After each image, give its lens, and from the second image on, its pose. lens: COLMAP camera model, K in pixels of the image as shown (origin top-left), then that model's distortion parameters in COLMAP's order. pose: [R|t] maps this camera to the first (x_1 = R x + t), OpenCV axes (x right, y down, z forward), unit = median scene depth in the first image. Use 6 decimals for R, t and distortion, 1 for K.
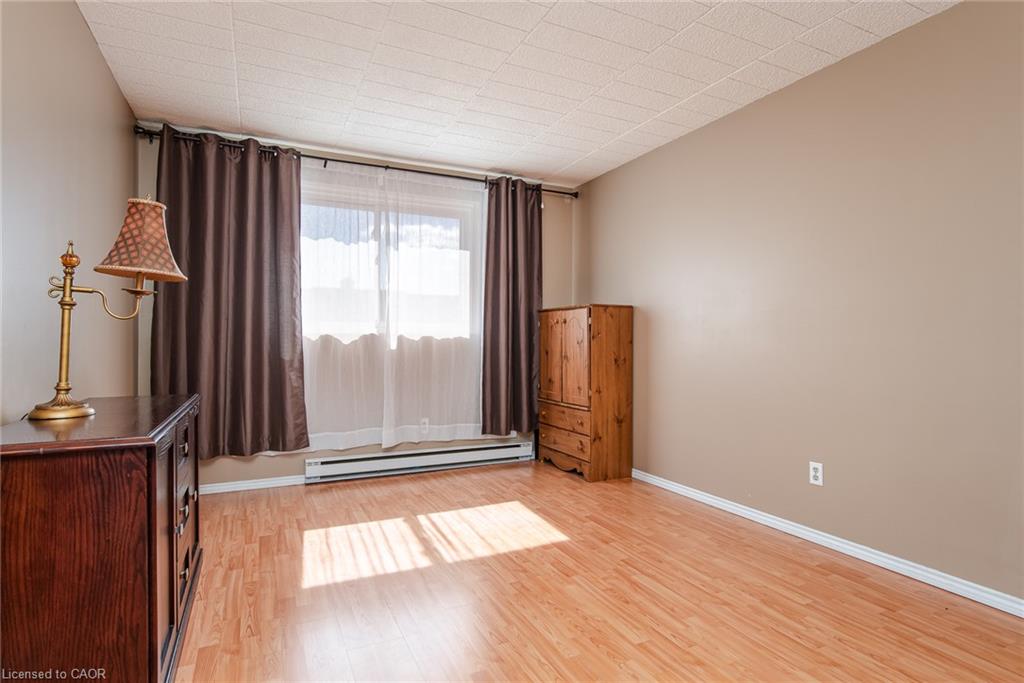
lens RADIAL K [[528.7, 0, 512.2], [0, 528.7, 338.3], [0, 0, 1]] dist [-0.003870, -0.001596]
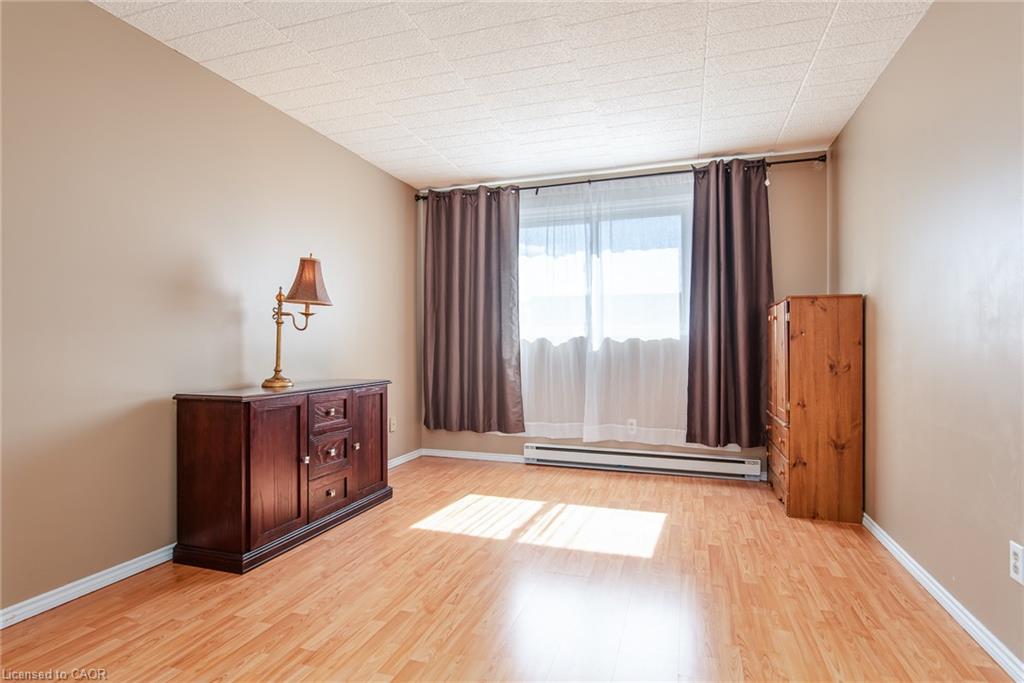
lens RADIAL K [[528.7, 0, 507.3], [0, 528.7, 338.4], [0, 0, 1]] dist [-0.003870, -0.001596]
pose [[0.711914, -0.009955, -0.702196, 0.423053], [0.006880, 0.999950, -0.007201, 0.002527], [0.702233, 0.000295, 0.711947, 0.125154]]
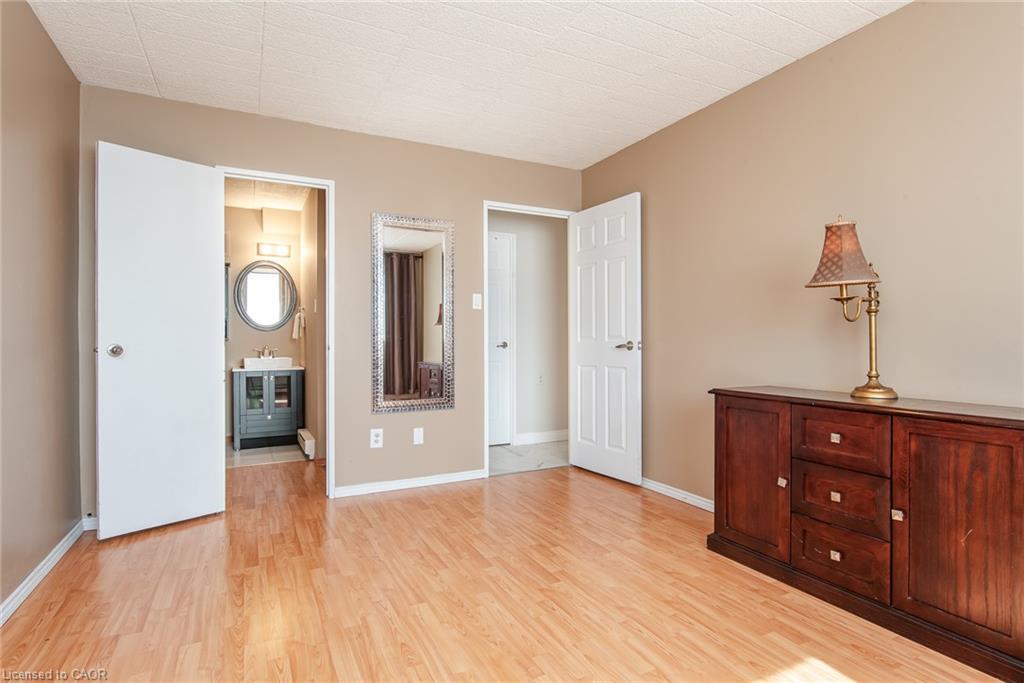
lens RADIAL K [[528.7, 0, 515.3], [0, 528.7, 348.7], [0, 0, 1]] dist [-0.003870, -0.001596]
pose [[-0.999702, -0.001757, -0.024331, 0.032184], [-0.001914, 0.999977, 0.006431, 0.009146], [0.024320, 0.006476, -0.999683, 1.024836]]
